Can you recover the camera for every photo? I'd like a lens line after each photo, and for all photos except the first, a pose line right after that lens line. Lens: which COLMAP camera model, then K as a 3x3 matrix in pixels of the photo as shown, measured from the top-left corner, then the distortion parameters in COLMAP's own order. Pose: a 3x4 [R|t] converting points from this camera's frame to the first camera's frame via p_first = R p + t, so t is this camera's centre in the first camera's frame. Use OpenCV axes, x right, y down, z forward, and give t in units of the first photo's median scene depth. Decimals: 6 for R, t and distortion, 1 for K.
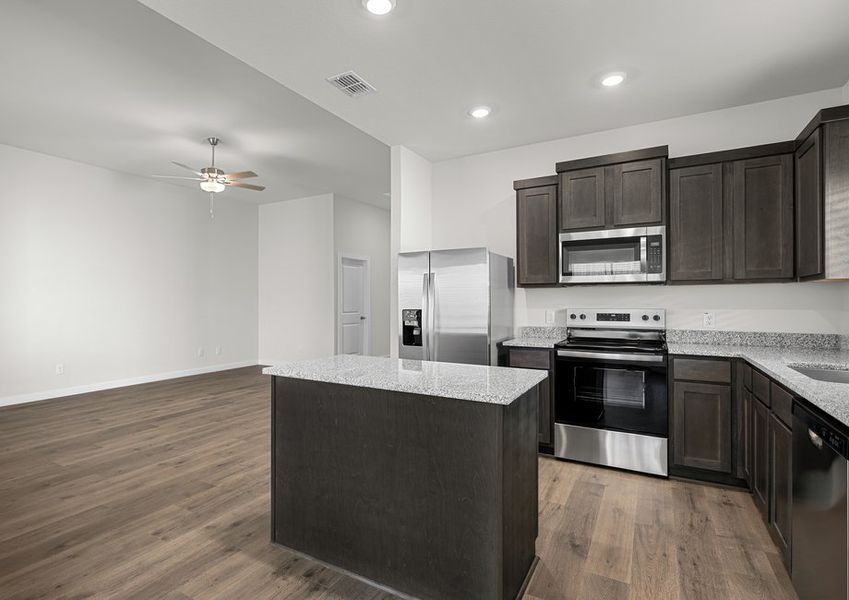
lens RADIAL K [[438.2, 0, 394.2], [0, 438.2, 299.4], [0, 0, 1]] dist [0.000628, -0.001259]
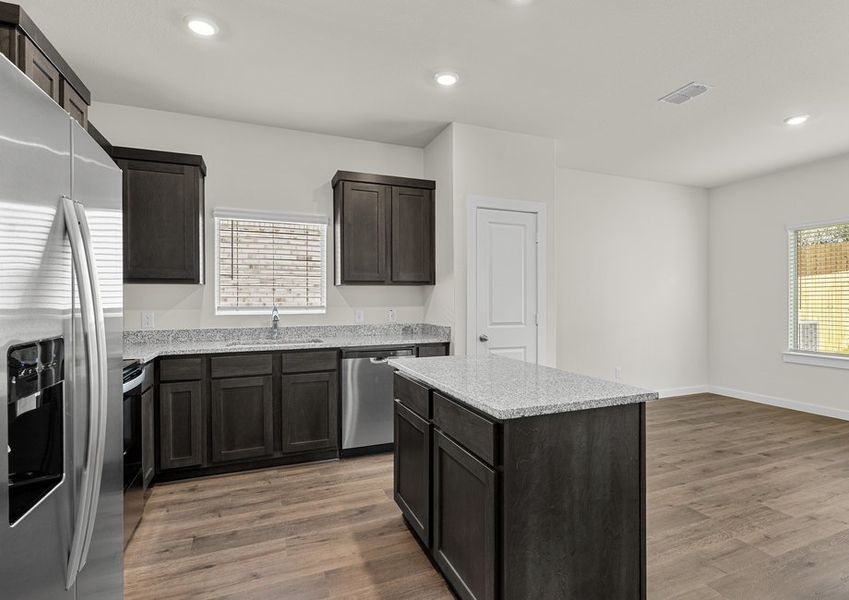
lens RADIAL K [[436.1, 0, 446.1], [0, 436.1, 299.6], [0, 0, 1]] dist [-0.003516, 0.000994]
pose [[-0.813304, 0.001909, 0.581836, -0.290835], [0.002633, 0.999996, 0.000400, 0.002600], [-0.581833, 0.001857, -0.813306, 1.205822]]
